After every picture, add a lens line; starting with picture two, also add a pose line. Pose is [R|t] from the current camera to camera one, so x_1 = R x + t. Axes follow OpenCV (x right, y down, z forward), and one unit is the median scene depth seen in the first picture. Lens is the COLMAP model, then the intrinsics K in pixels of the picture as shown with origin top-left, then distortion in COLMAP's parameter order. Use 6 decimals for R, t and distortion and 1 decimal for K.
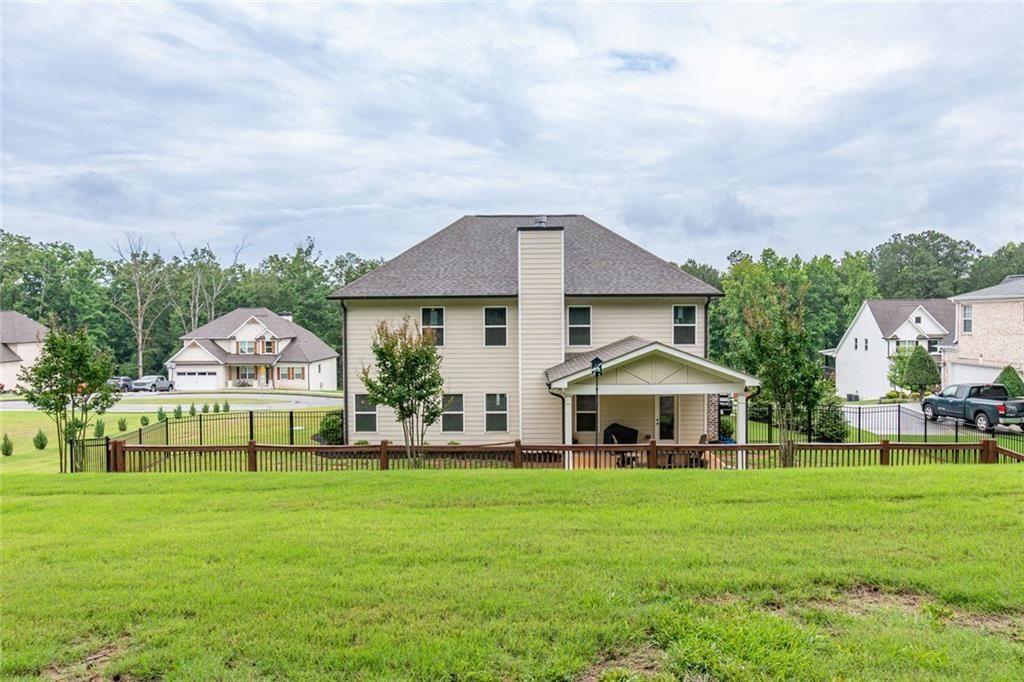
lens RADIAL K [[695.2, 0, 509.4], [0, 695.2, 342.3], [0, 0, 1]] dist [-0.003497, 0.012645]
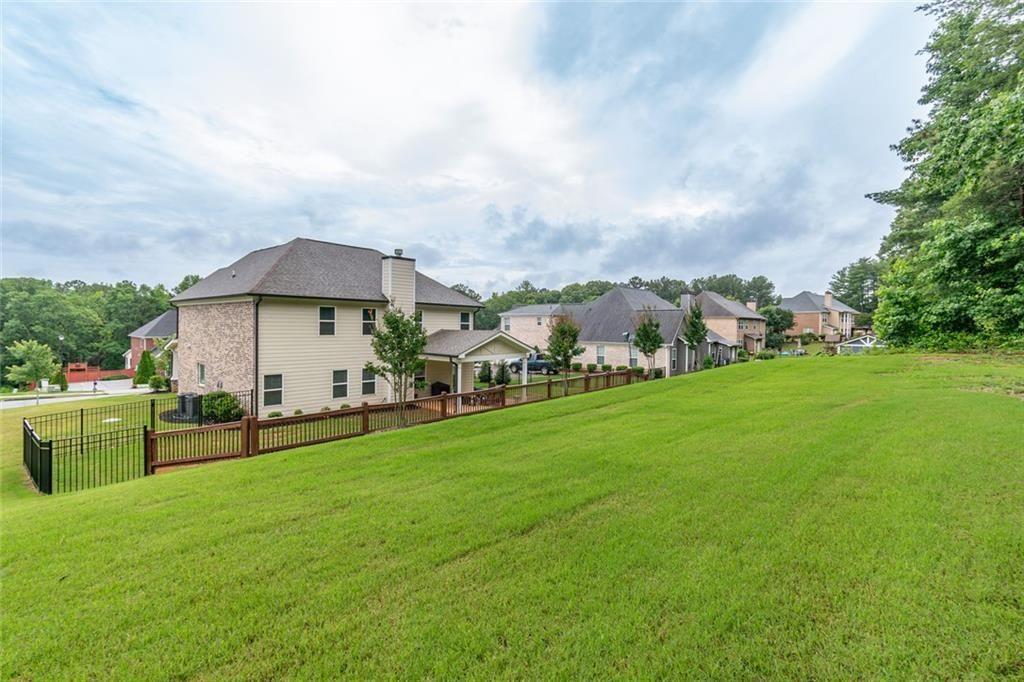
lens RADIAL K [[461.3, 0, 510.0], [0, 461.3, 337.1], [0, 0, 1]] dist [0.001733, 0.005980]
pose [[0.630917, -0.000460, 0.775850, -0.576962], [0.008195, 0.999948, -0.006071, 0.017429], [-0.775807, 0.010189, 0.630888, 0.169171]]
